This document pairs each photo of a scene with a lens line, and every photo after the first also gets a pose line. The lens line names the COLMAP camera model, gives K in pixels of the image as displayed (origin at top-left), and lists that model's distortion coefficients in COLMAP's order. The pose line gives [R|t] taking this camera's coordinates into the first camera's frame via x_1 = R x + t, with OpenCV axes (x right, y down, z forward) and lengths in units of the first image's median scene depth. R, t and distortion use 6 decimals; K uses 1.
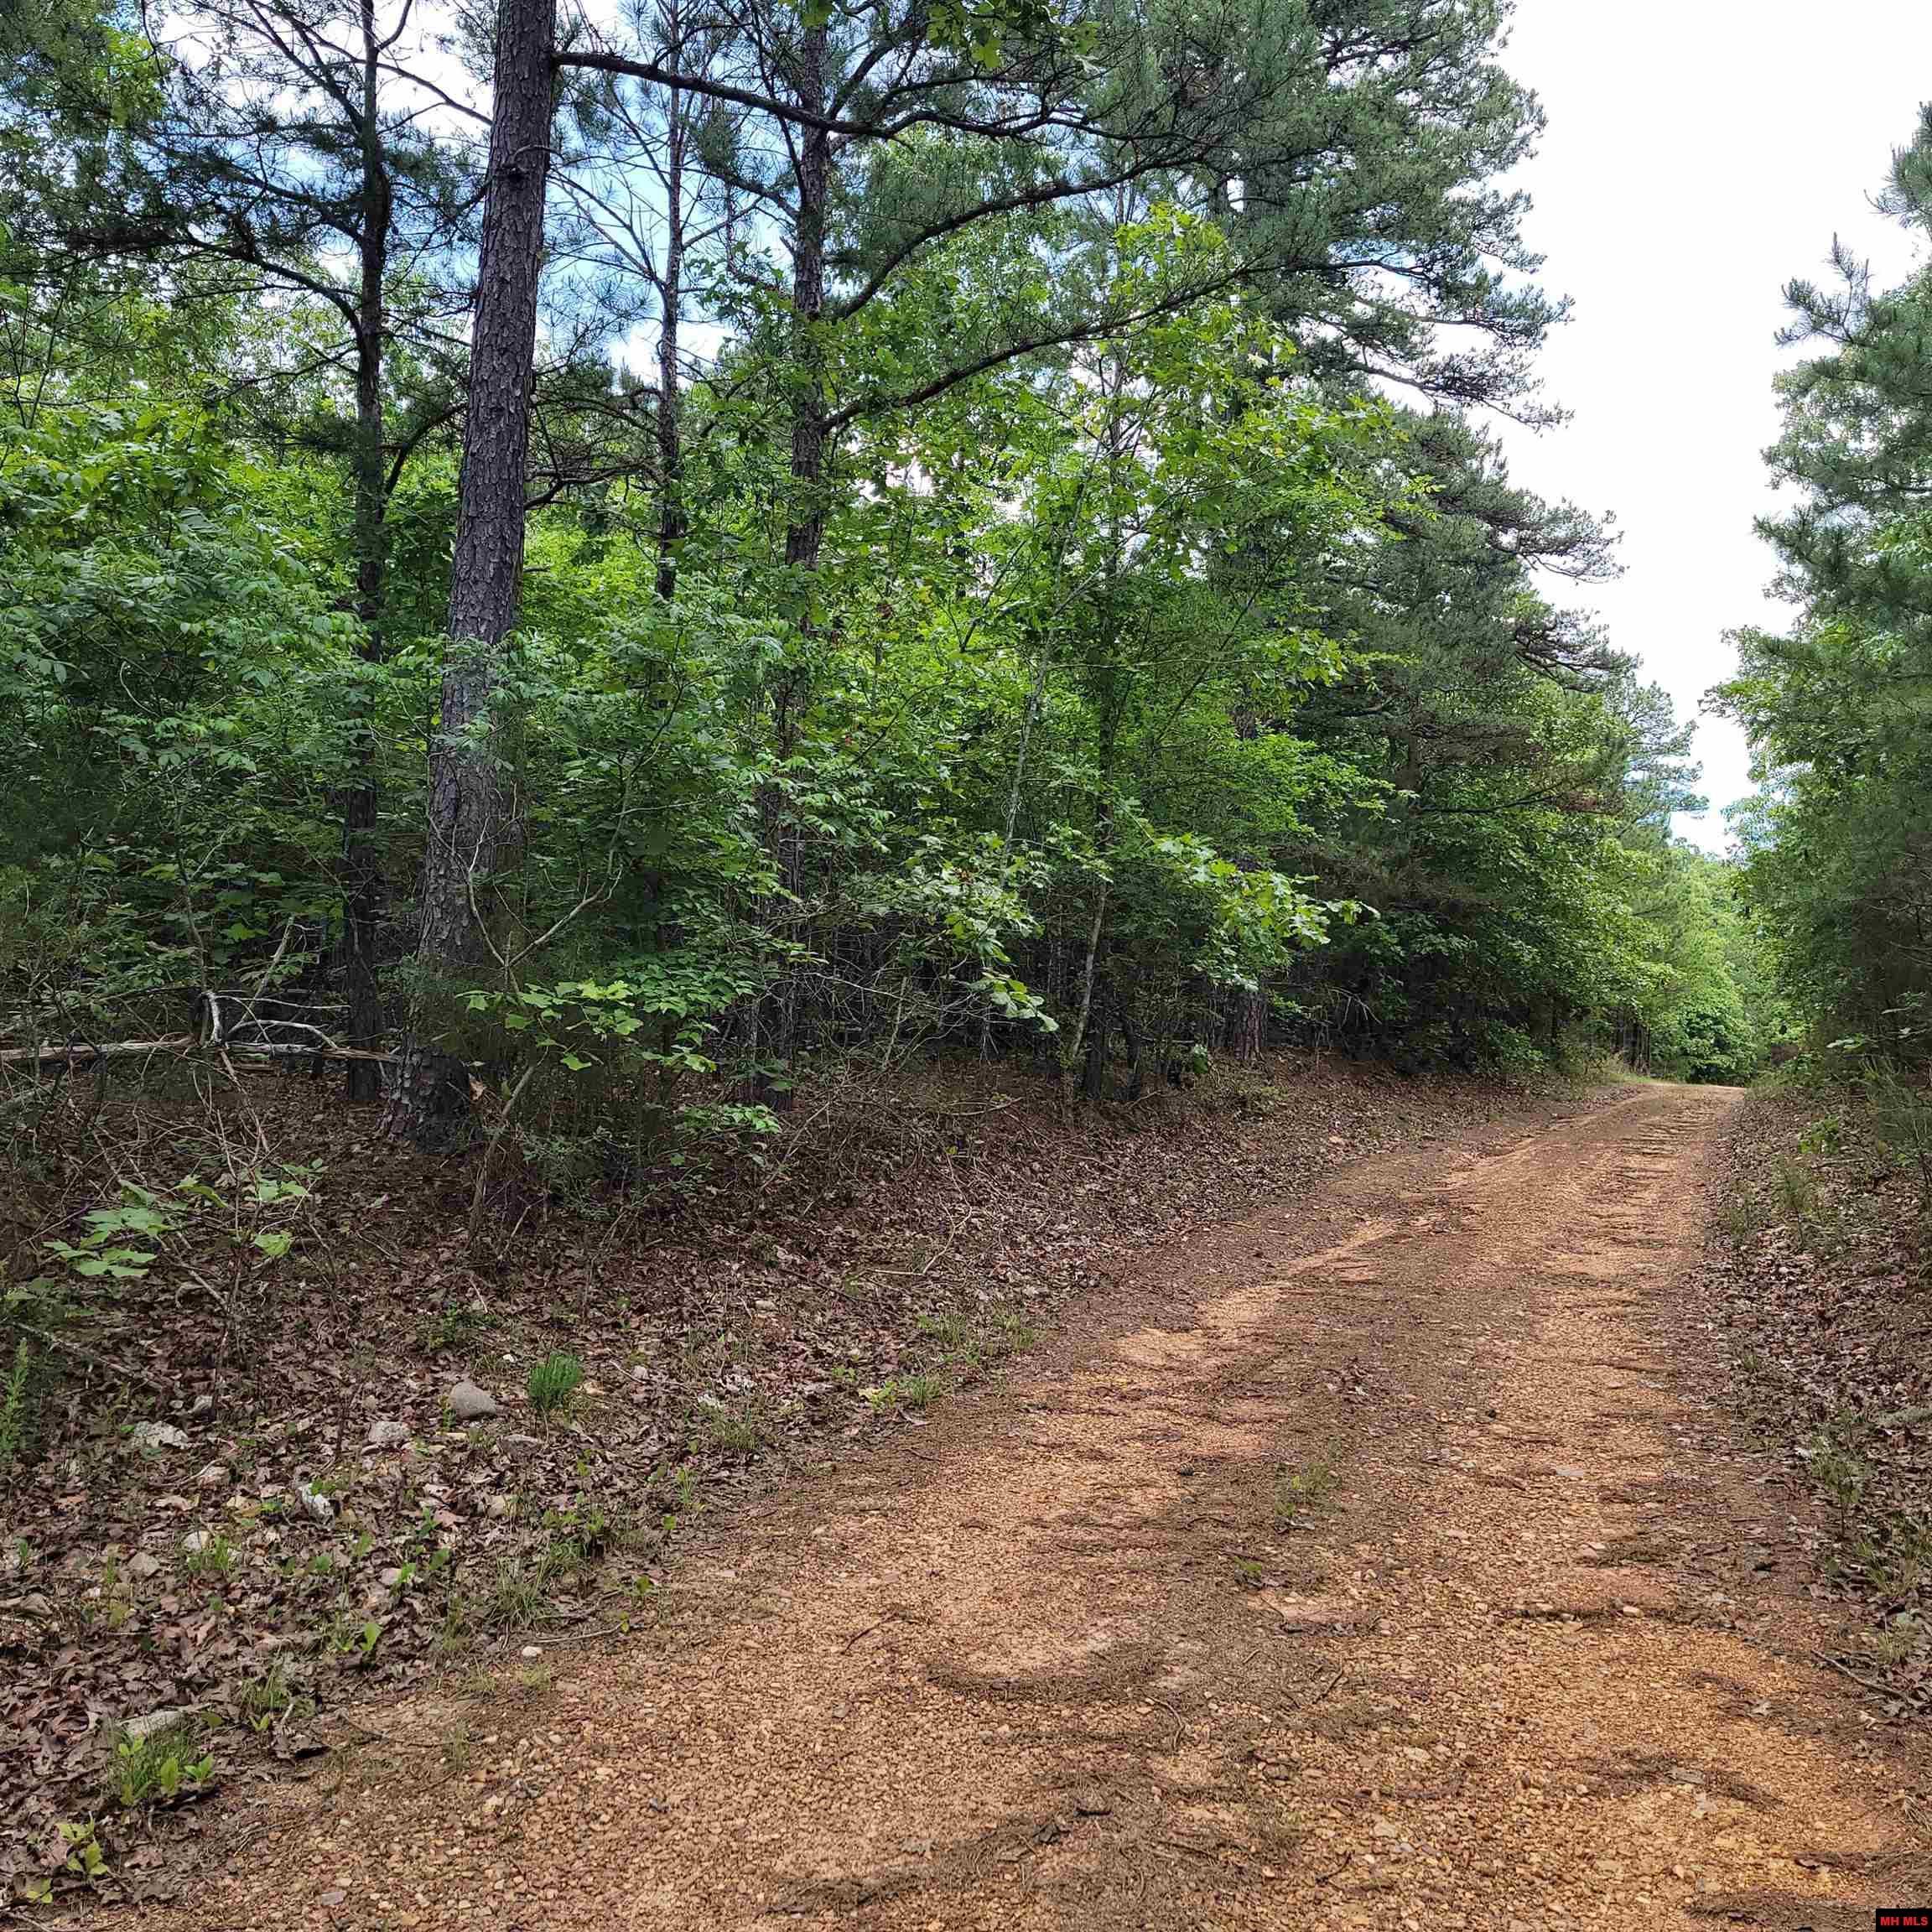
lens RADIAL K [[1841.0, 0, 966.0], [0, 1841.0, 966.0], [0, 0, 1]] dist [0.045658, -0.001965]
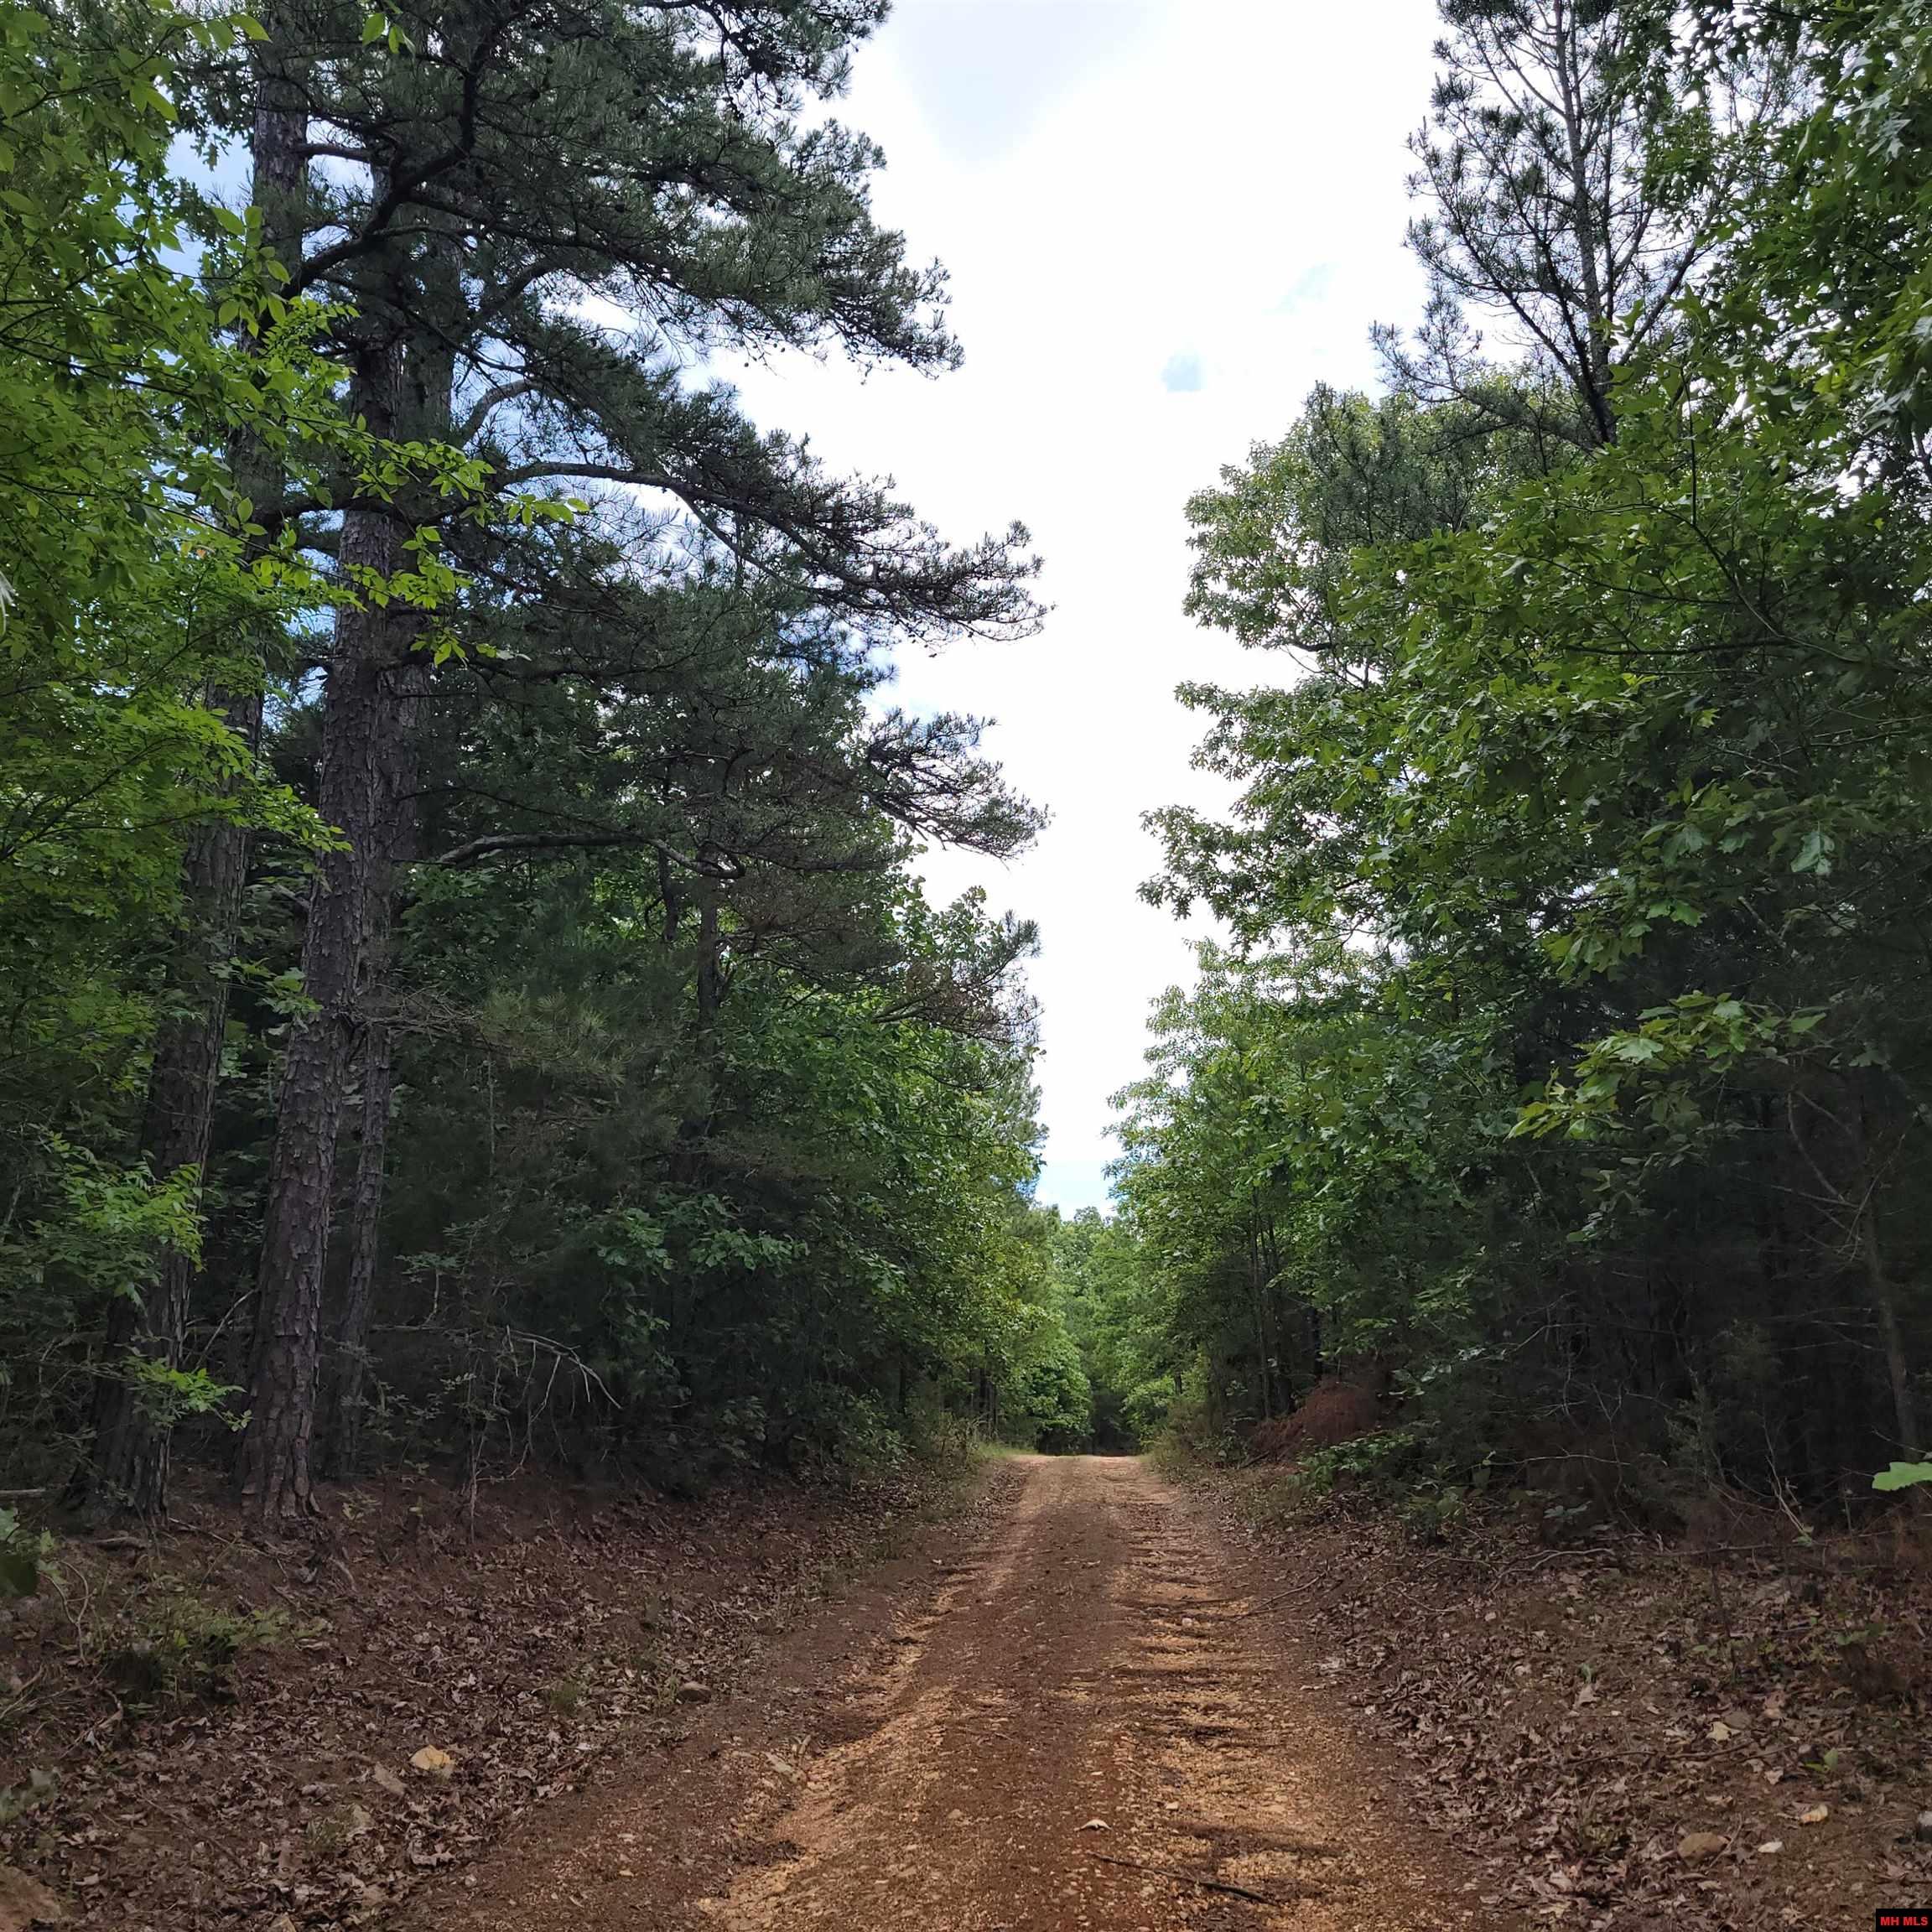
lens RADIAL K [[1841.0, 0, 966.0], [0, 1841.0, 966.0], [0, 0, 1]] dist [0.045658, -0.001965]
pose [[0.937912, 0.054513, 0.342563, 0.111172], [0.011867, 0.981953, -0.188754, 0.007850], [-0.346671, 0.181099, 0.920338, 0.402214]]
